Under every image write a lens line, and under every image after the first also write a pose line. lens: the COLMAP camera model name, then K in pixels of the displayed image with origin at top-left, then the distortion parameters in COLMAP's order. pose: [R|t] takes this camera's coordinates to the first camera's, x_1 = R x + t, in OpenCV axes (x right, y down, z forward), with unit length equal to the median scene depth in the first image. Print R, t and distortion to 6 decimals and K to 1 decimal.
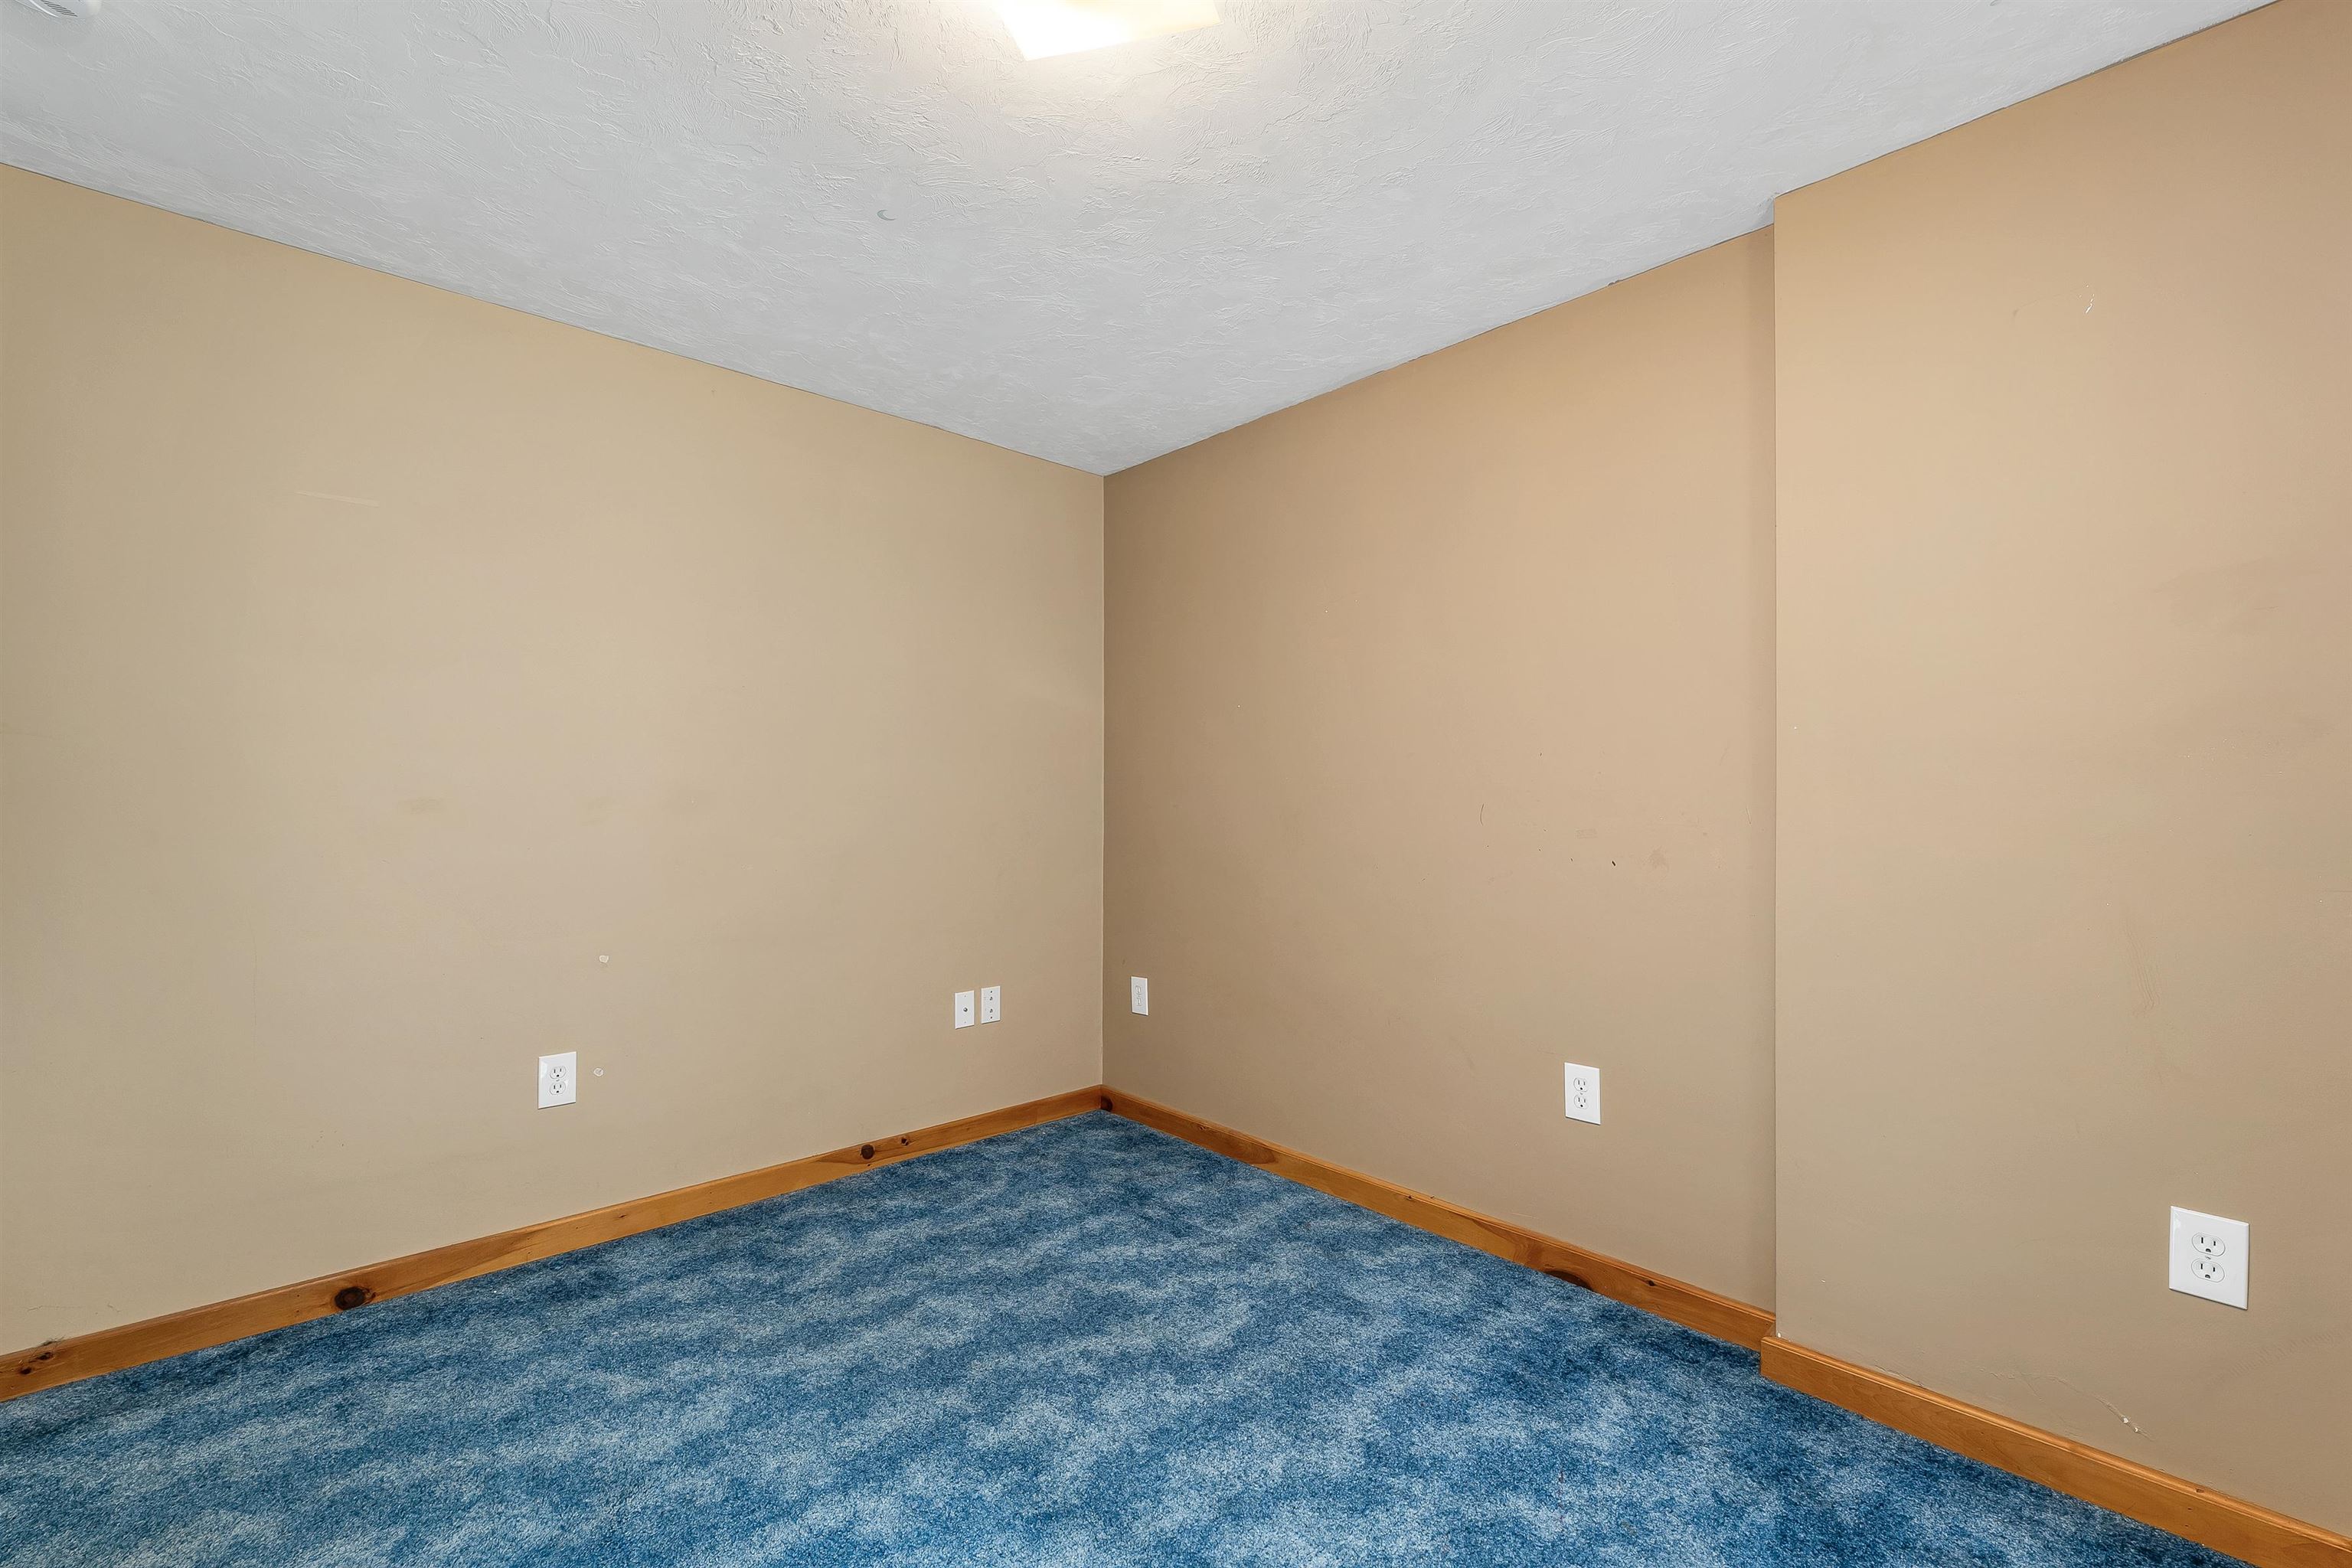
lens RADIAL K [[987.1, 0, 1166.7], [0, 987.1, 795.4], [0, 0, 1]] dist [-0.001074, -0.000047]
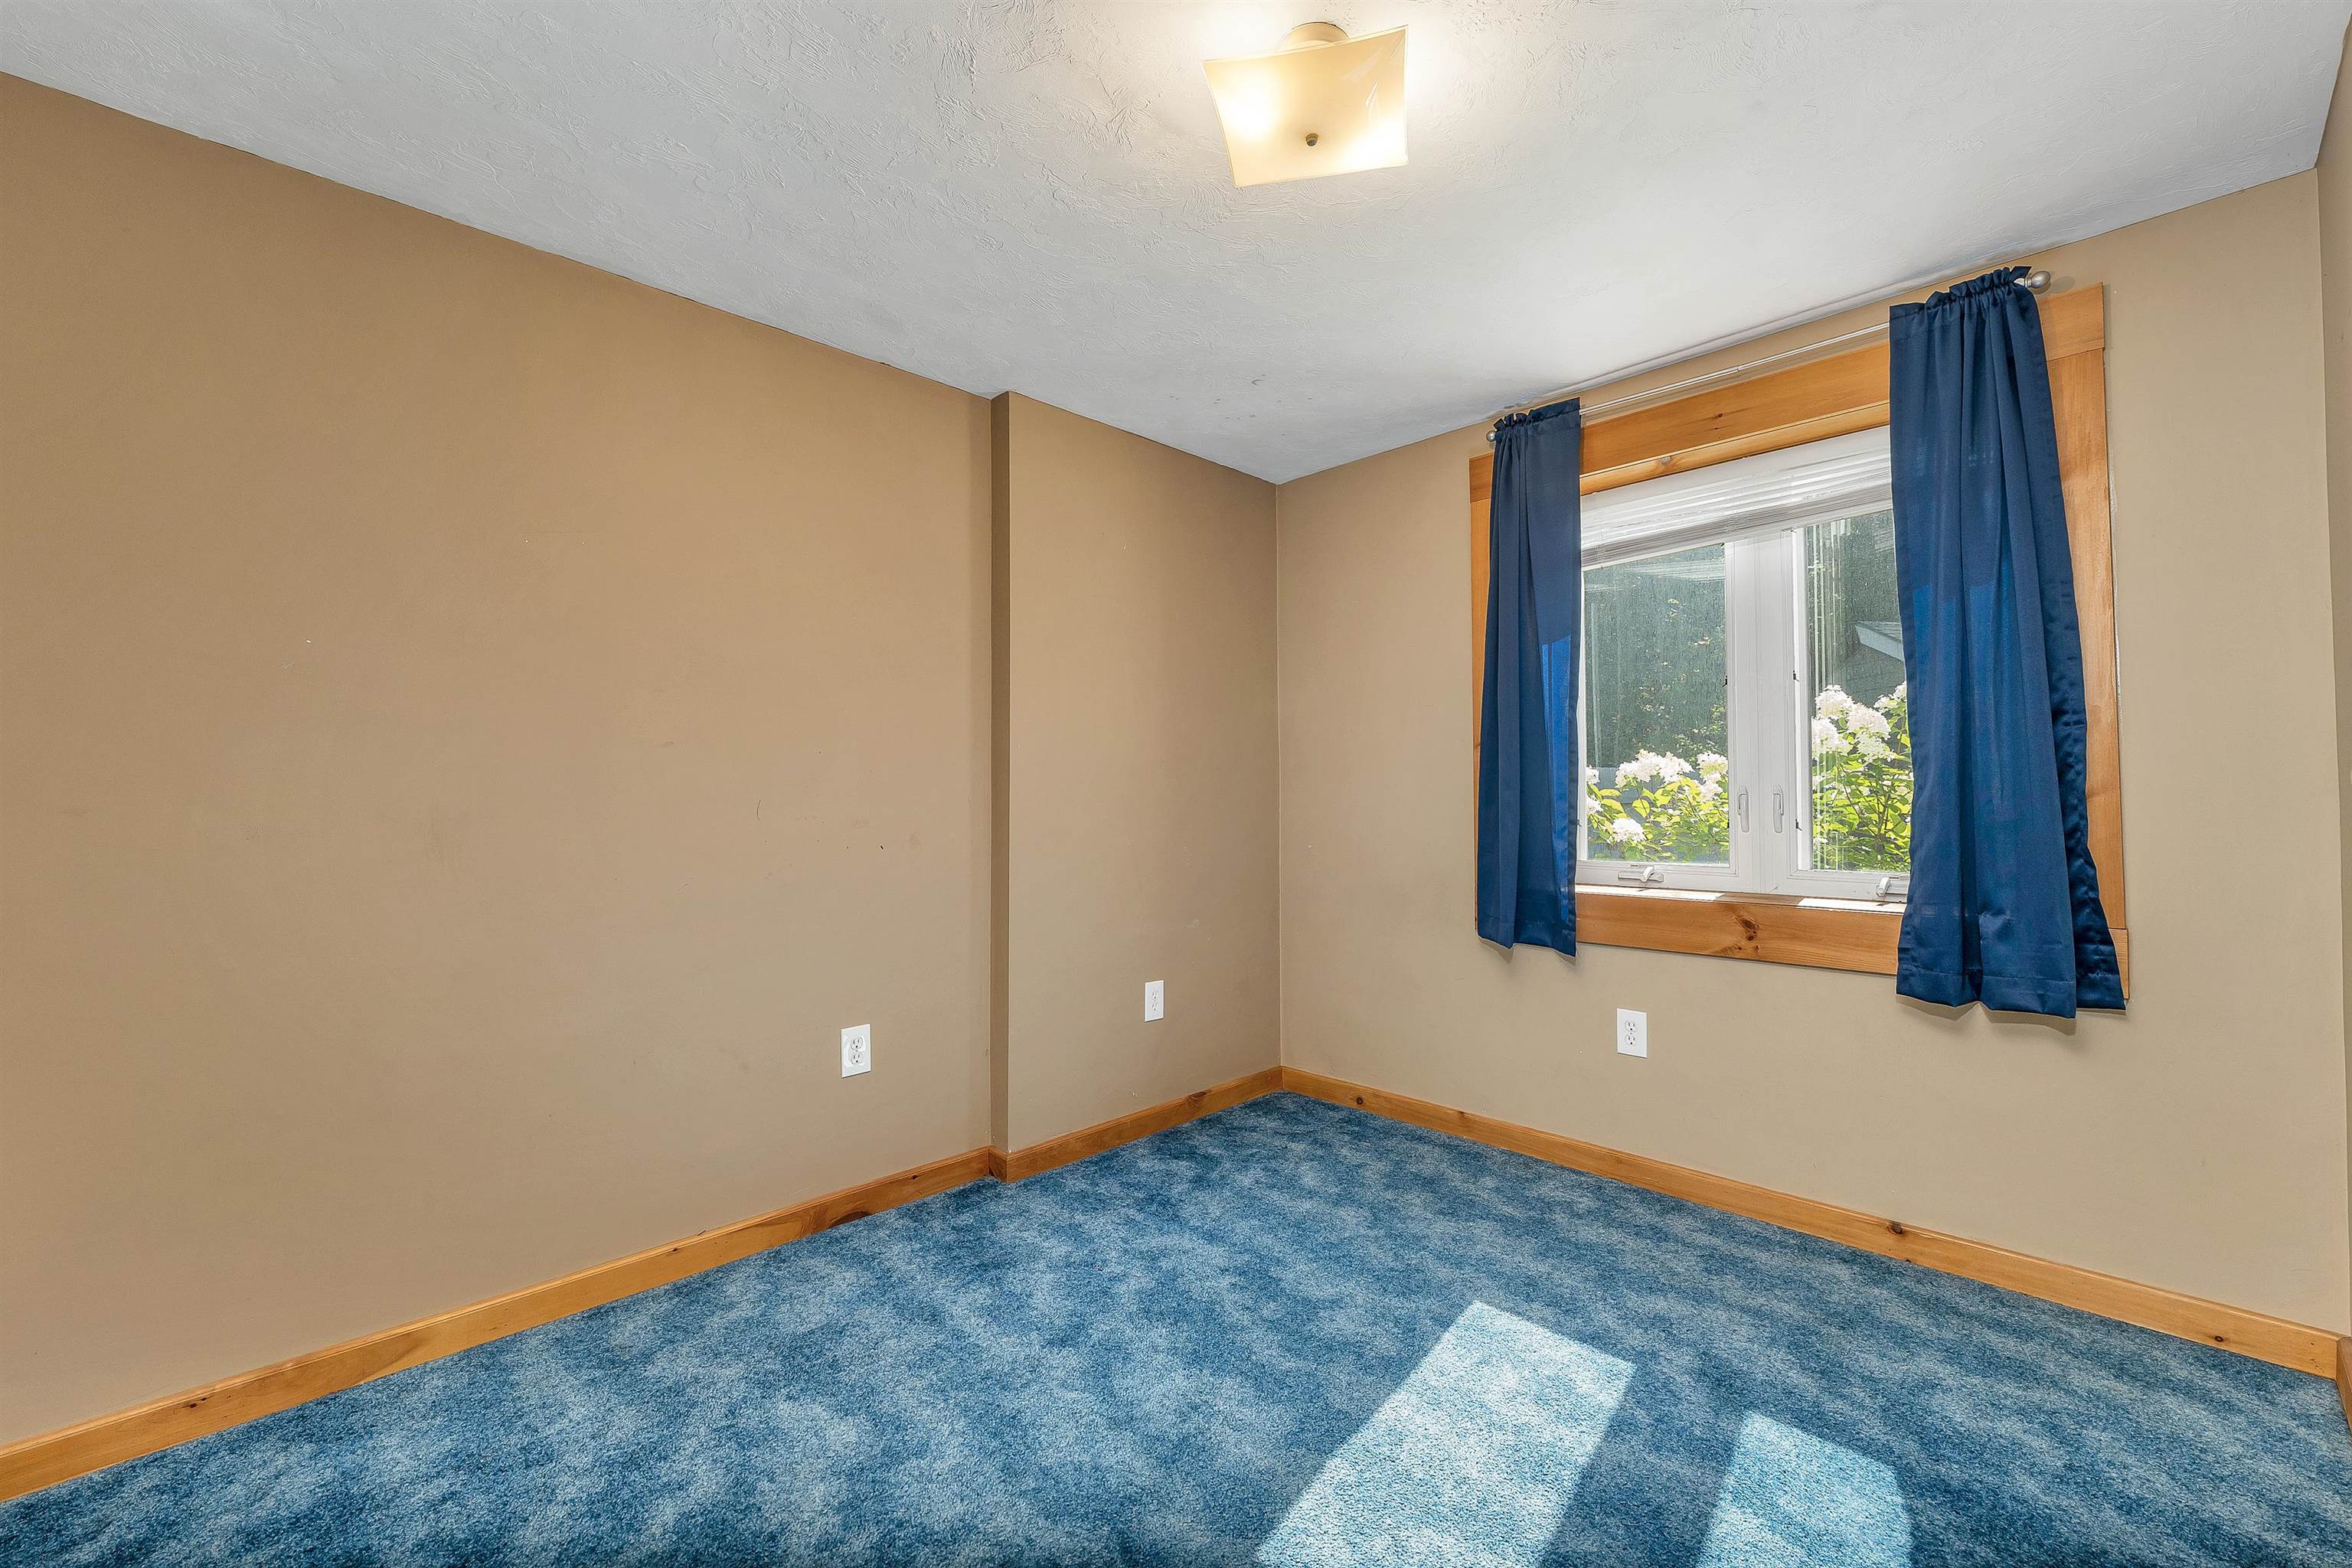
lens RADIAL K [[987.1, 0, 1166.7], [0, 987.1, 795.4], [0, 0, 1]] dist [-0.001074, -0.000047]
pose [[-0.044578, -0.003959, 0.998998, -0.858604], [-0.004863, 0.999981, 0.003746, 0.000402], [-0.998994, -0.004691, -0.044597, 0.808763]]
